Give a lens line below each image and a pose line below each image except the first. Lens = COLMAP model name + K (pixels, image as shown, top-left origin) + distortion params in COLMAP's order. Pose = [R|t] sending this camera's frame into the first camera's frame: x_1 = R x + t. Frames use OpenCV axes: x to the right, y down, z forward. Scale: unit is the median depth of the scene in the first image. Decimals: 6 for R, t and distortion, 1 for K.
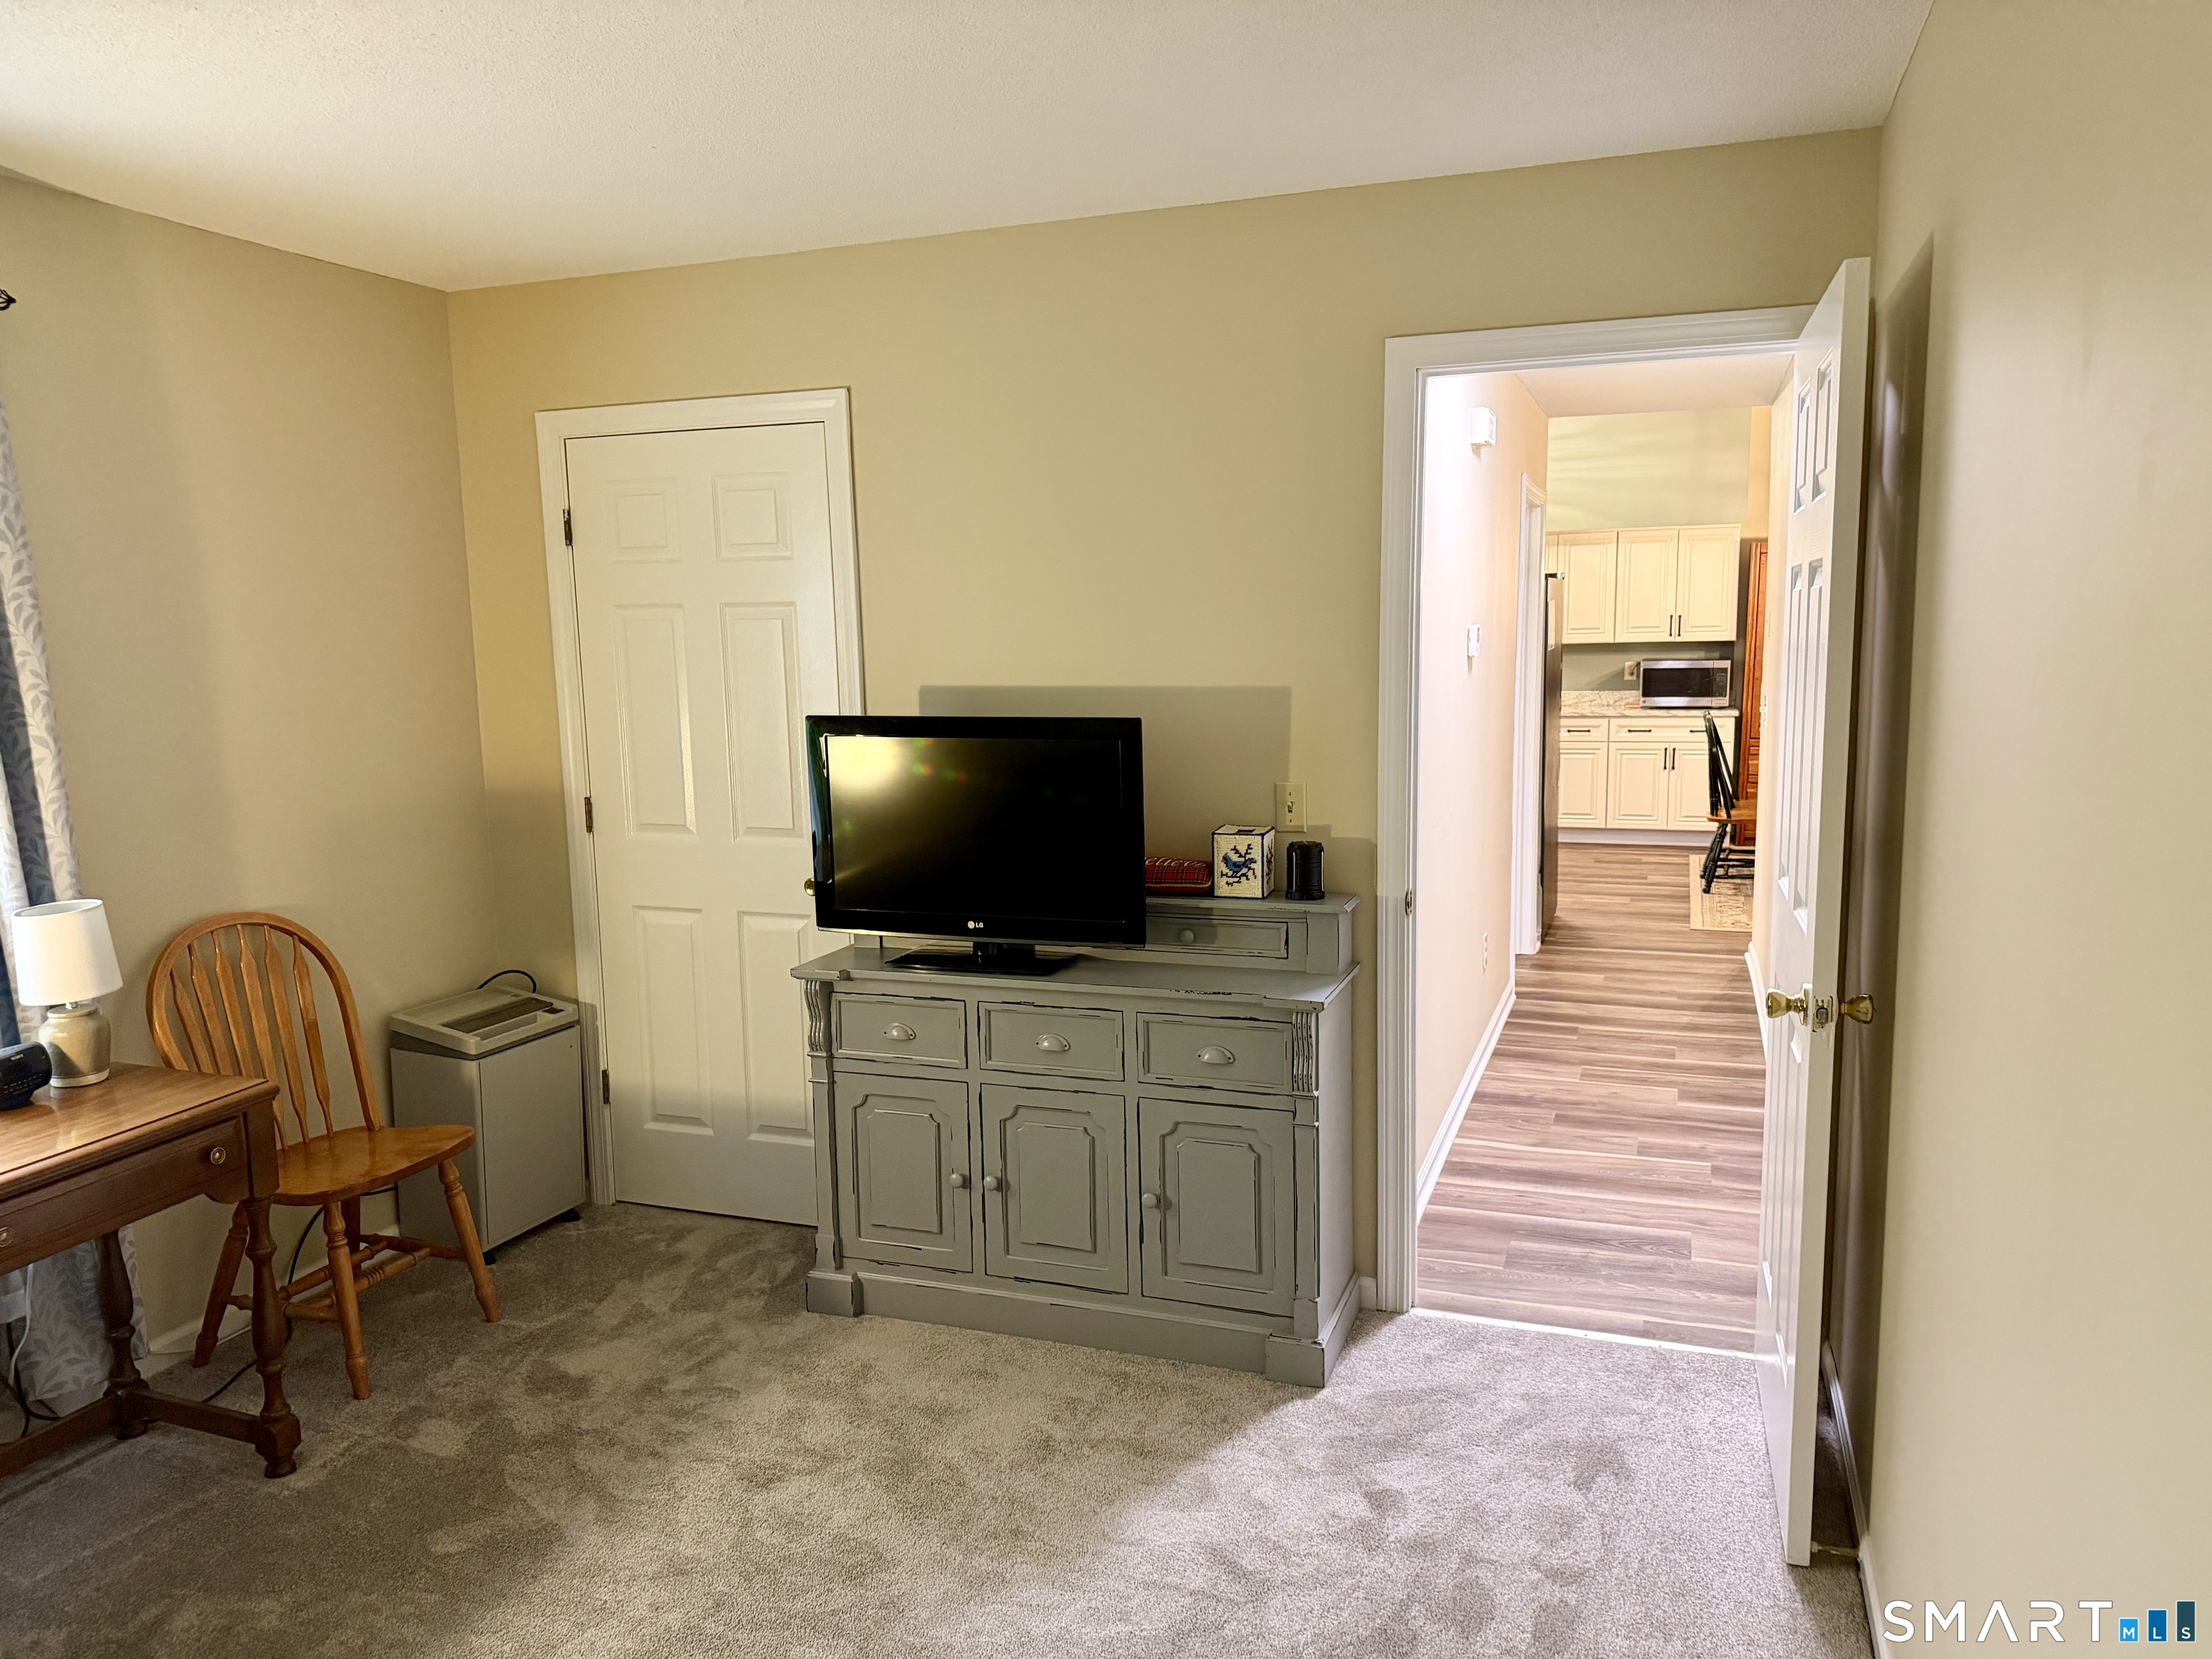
lens RADIAL K [[1536.7, 0, 1106.0], [0, 1536.7, 829.5], [0, 0, 1]] dist [0.085533, -0.087155]
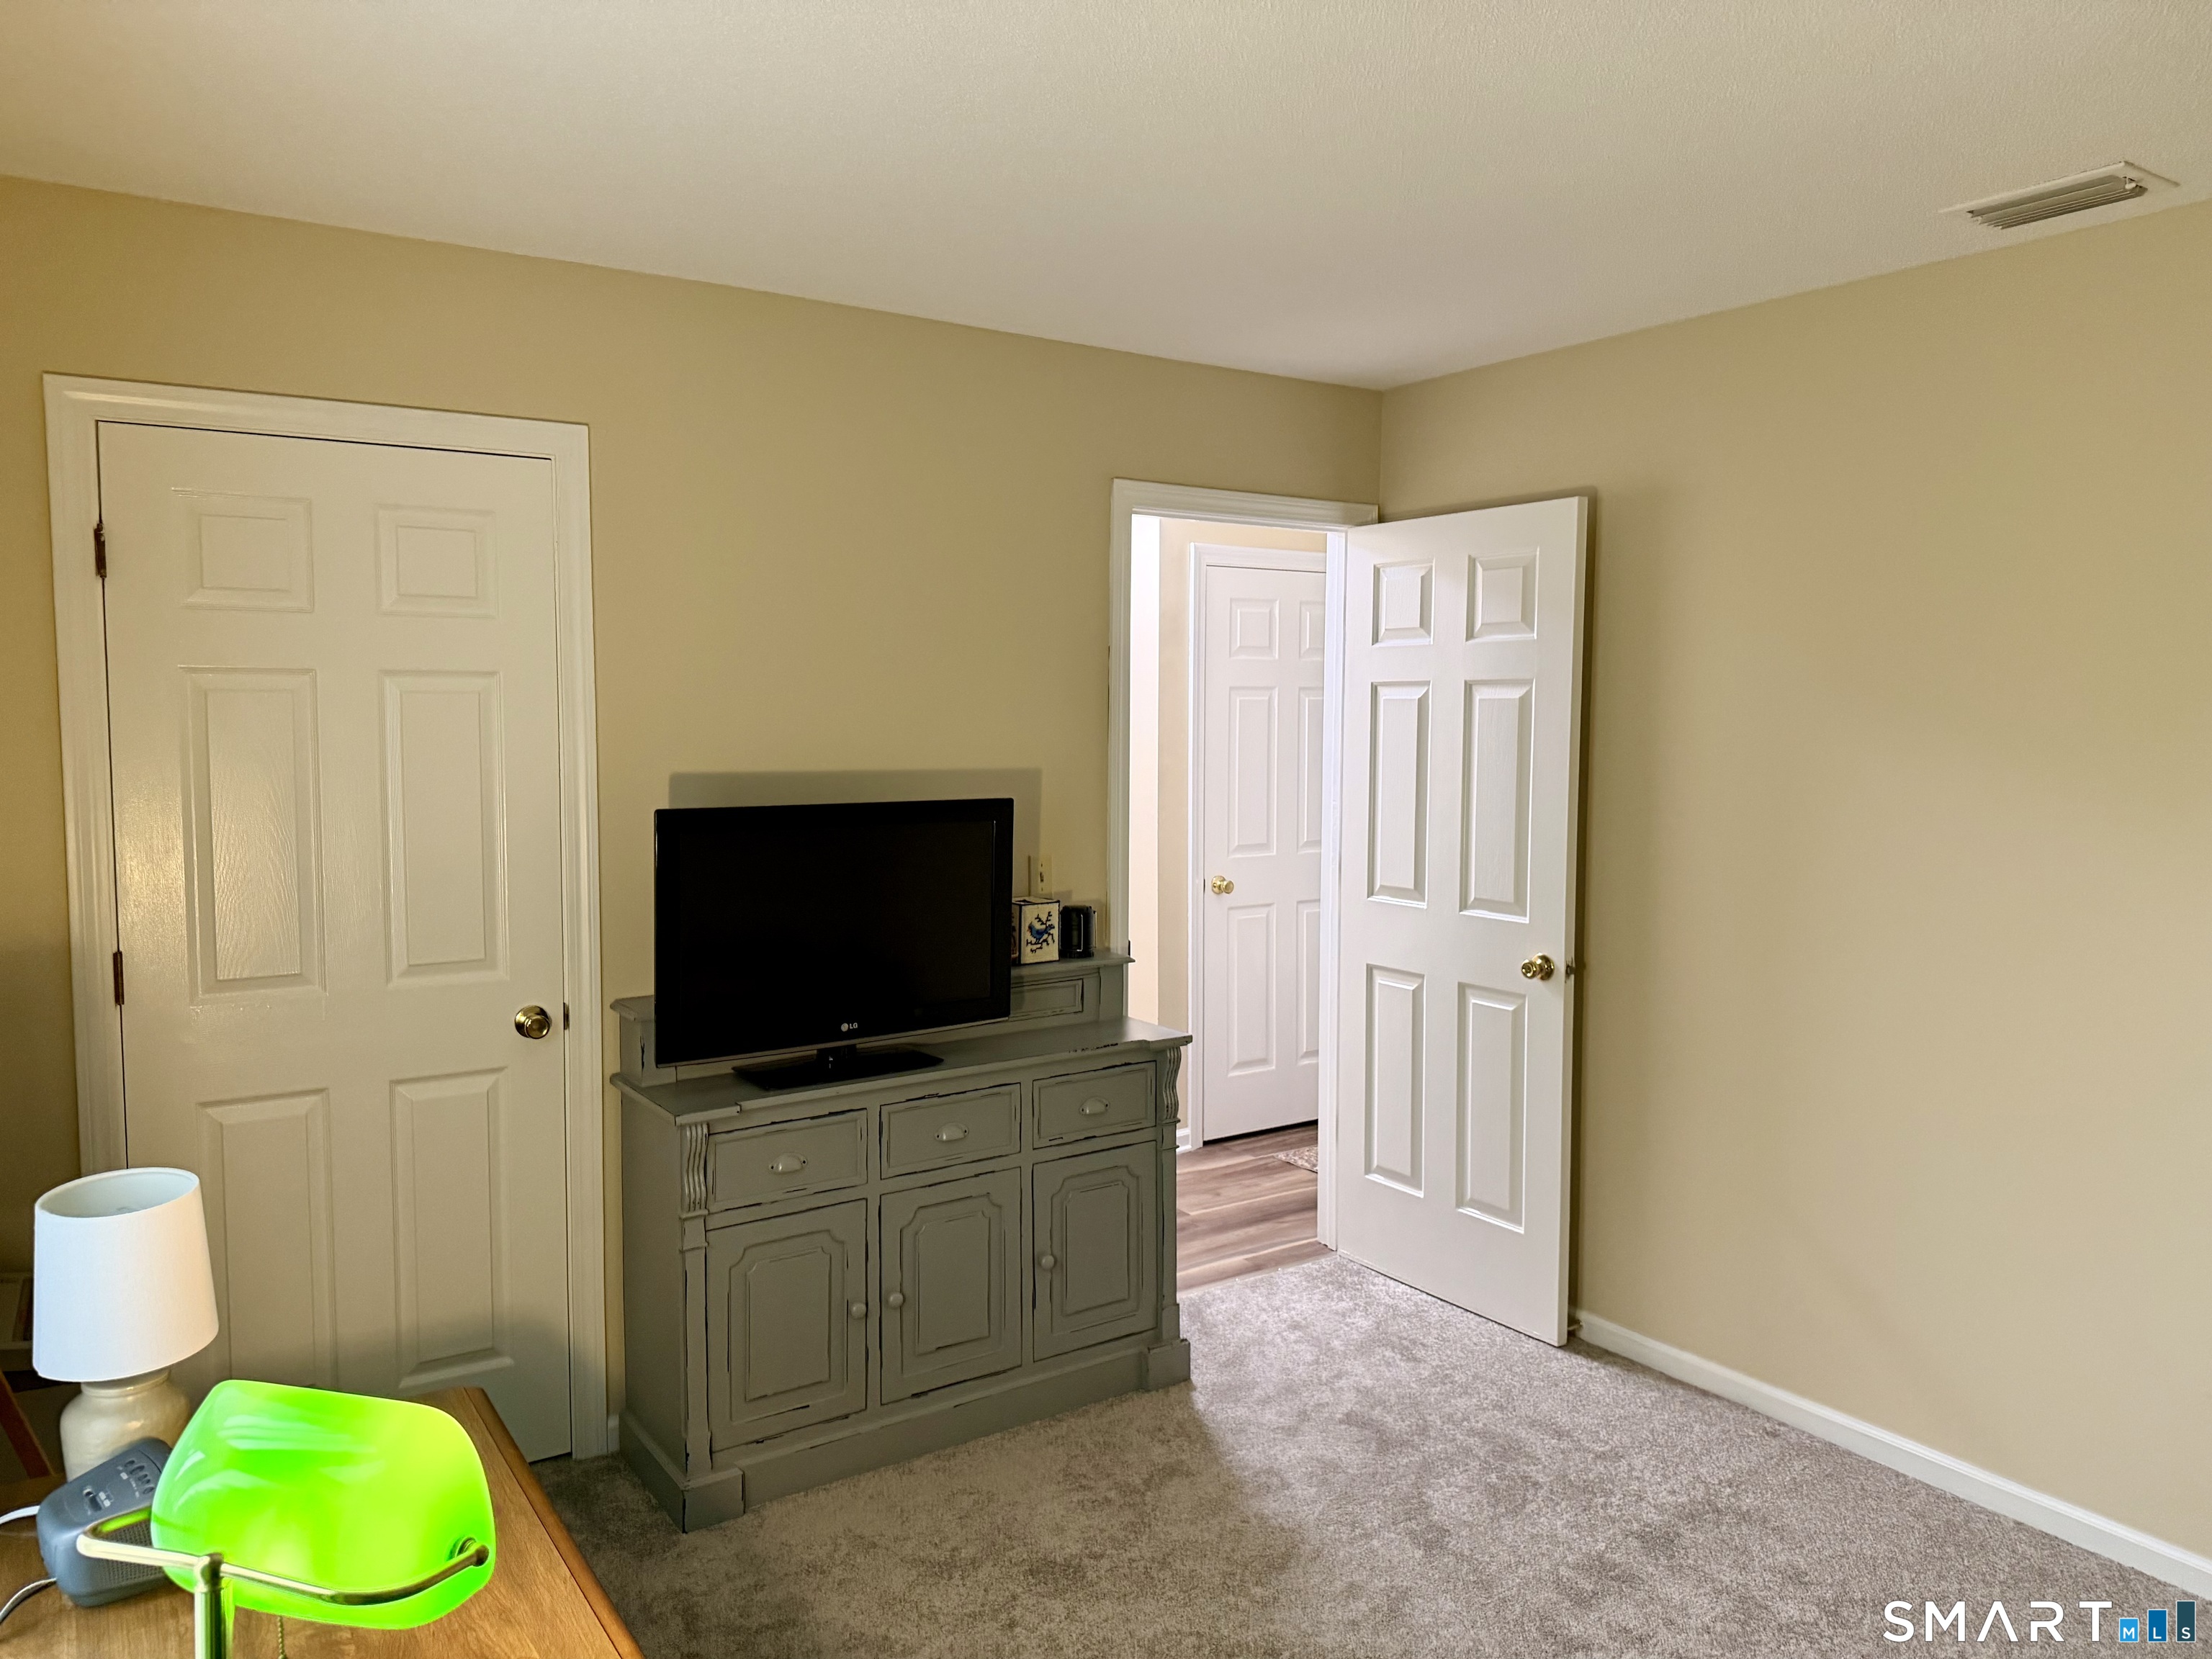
lens RADIAL K [[1544.8, 0, 1105.3], [0, 1544.8, 766.5], [0, 0, 1]] dist [0.003979, 0.000606]
pose [[0.577222, -0.009538, 0.816532, -0.721481], [0.095242, 0.993894, -0.055719, -0.025858], [-0.811014, 0.109930, 0.574606, 0.308153]]
